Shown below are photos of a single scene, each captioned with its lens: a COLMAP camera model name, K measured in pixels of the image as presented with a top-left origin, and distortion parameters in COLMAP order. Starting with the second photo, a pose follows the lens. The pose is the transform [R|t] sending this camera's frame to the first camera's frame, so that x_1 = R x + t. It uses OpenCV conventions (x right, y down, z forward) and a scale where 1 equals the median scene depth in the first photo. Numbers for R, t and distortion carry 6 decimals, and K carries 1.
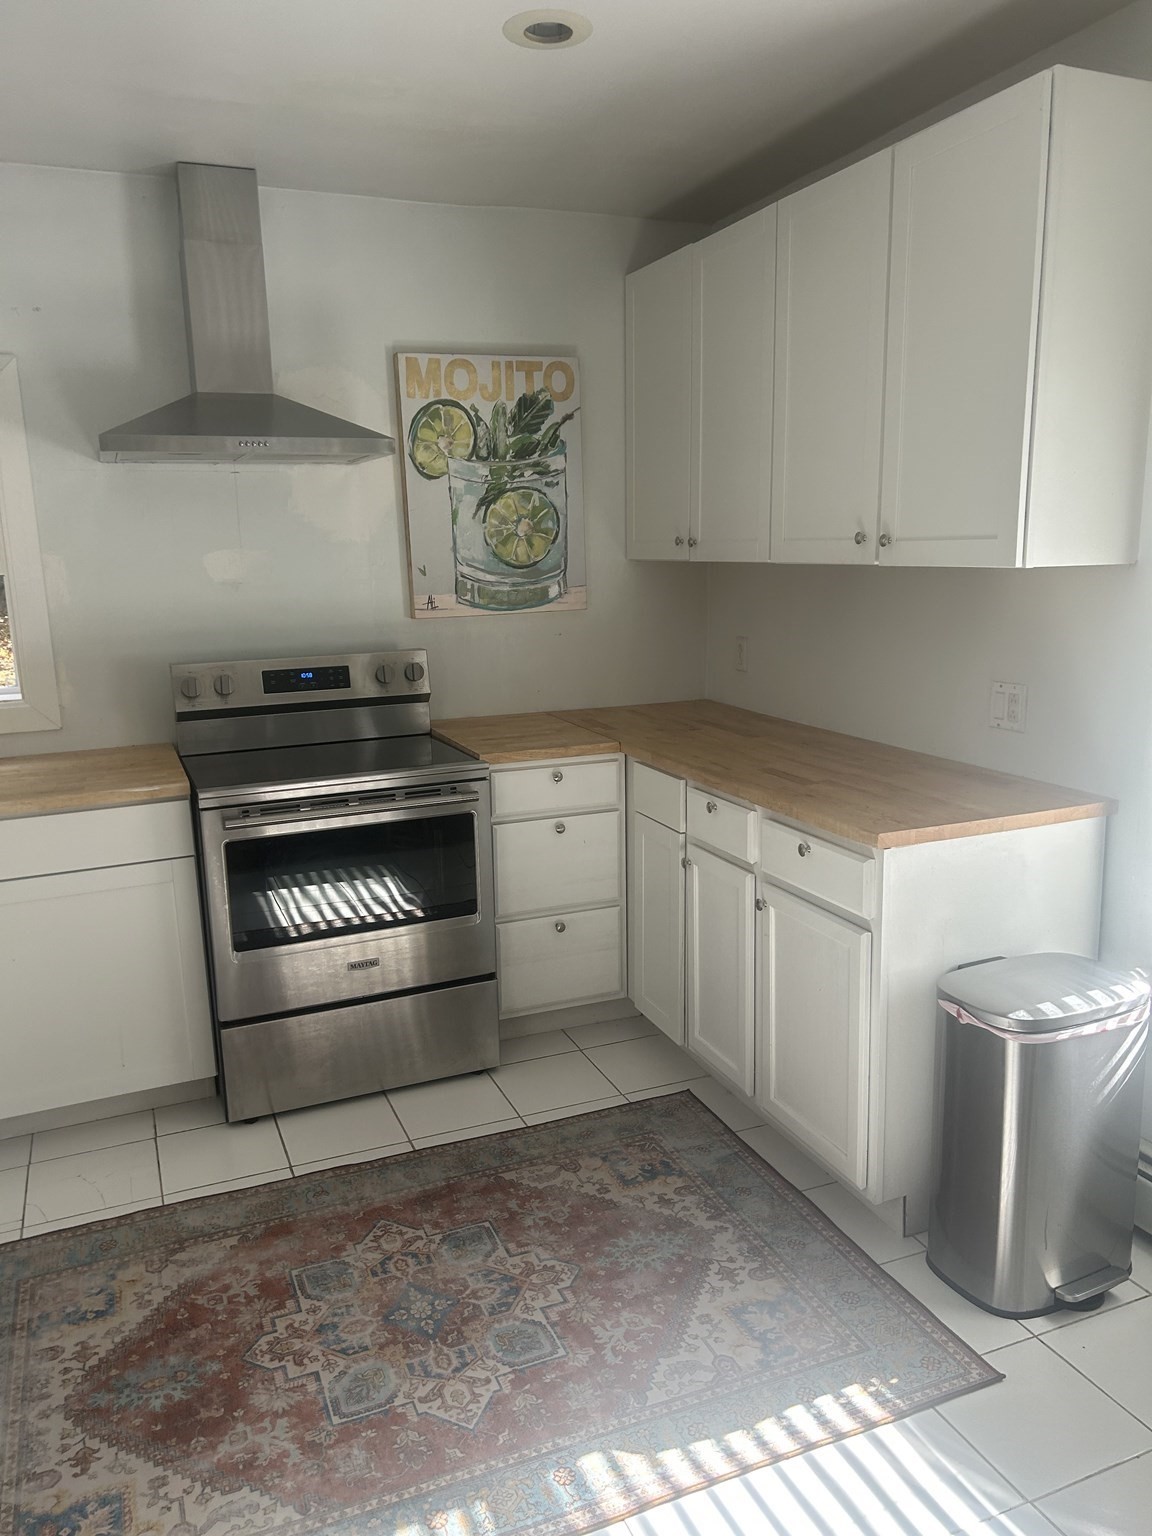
lens RADIAL K [[1146.2, 0, 567.5], [0, 1146.2, 769.2], [0, 0, 1]] dist [0.054515, -0.057065]
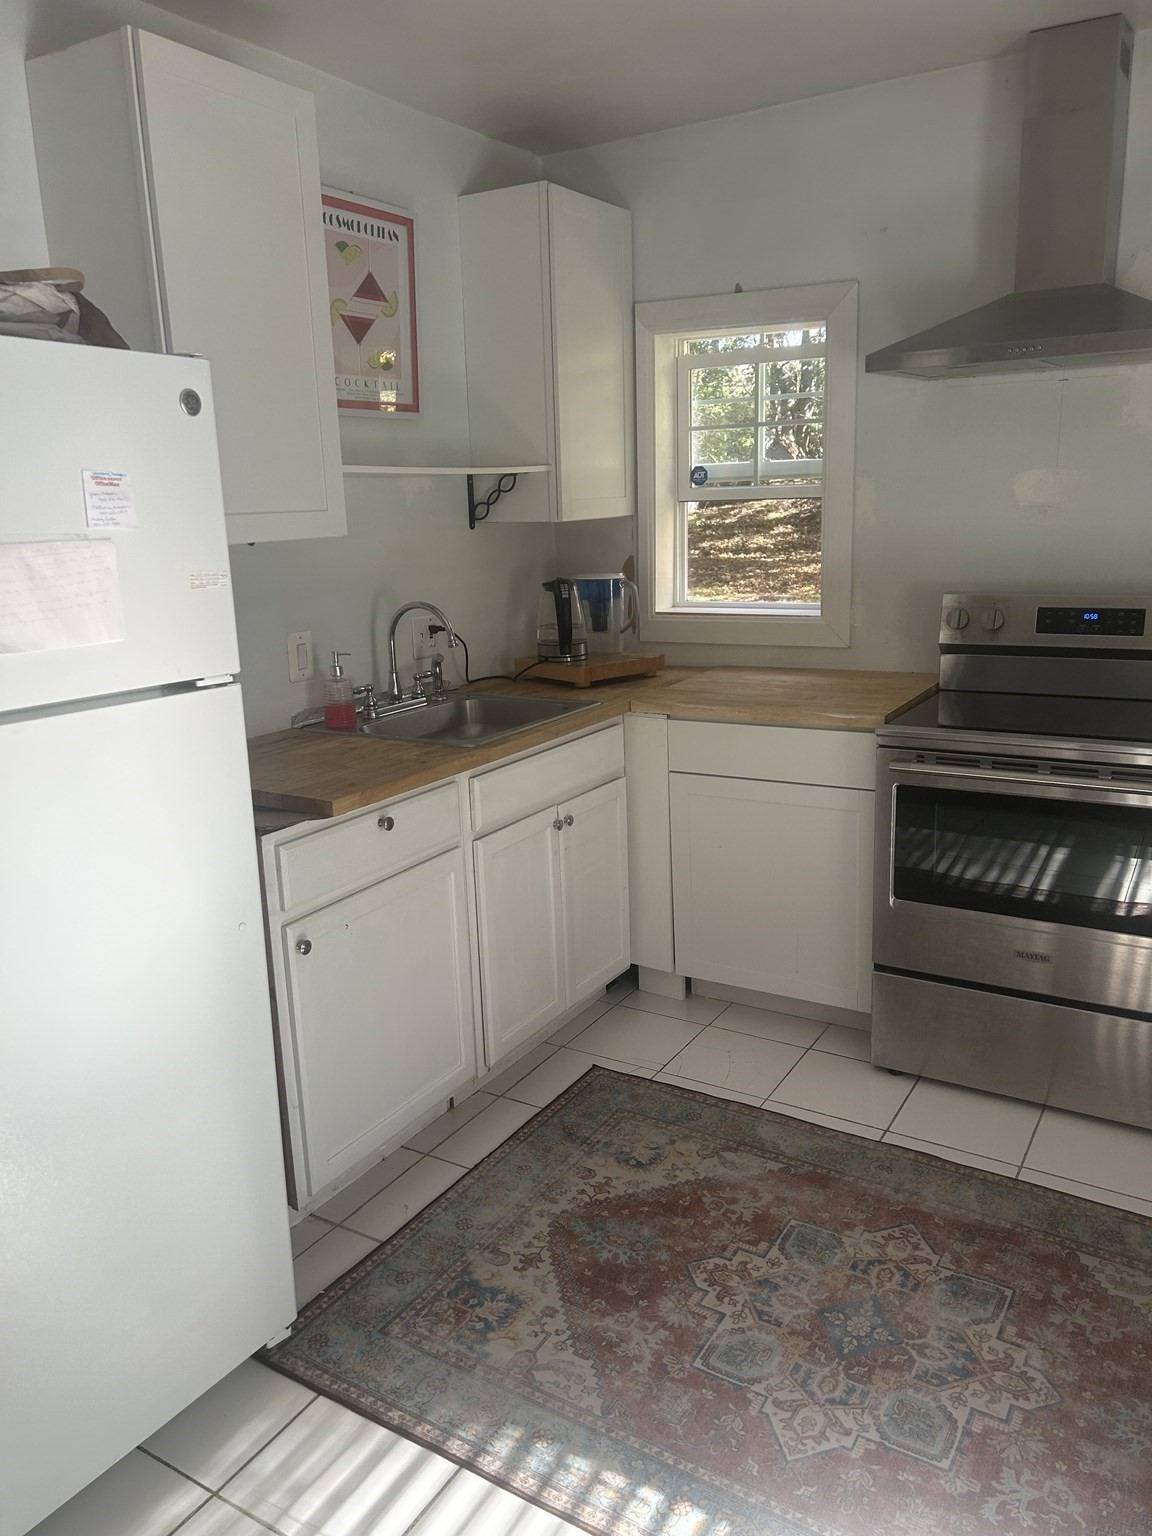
lens RADIAL K [[1146.2, 0, 574.7], [0, 1146.2, 769.5], [0, 0, 1]] dist [0.054515, -0.057065]
pose [[0.591265, 0.192484, -0.783170, 0.364689], [-0.136311, 0.980980, 0.138191, -0.054526], [0.794874, 0.025047, 0.606257, 0.260444]]
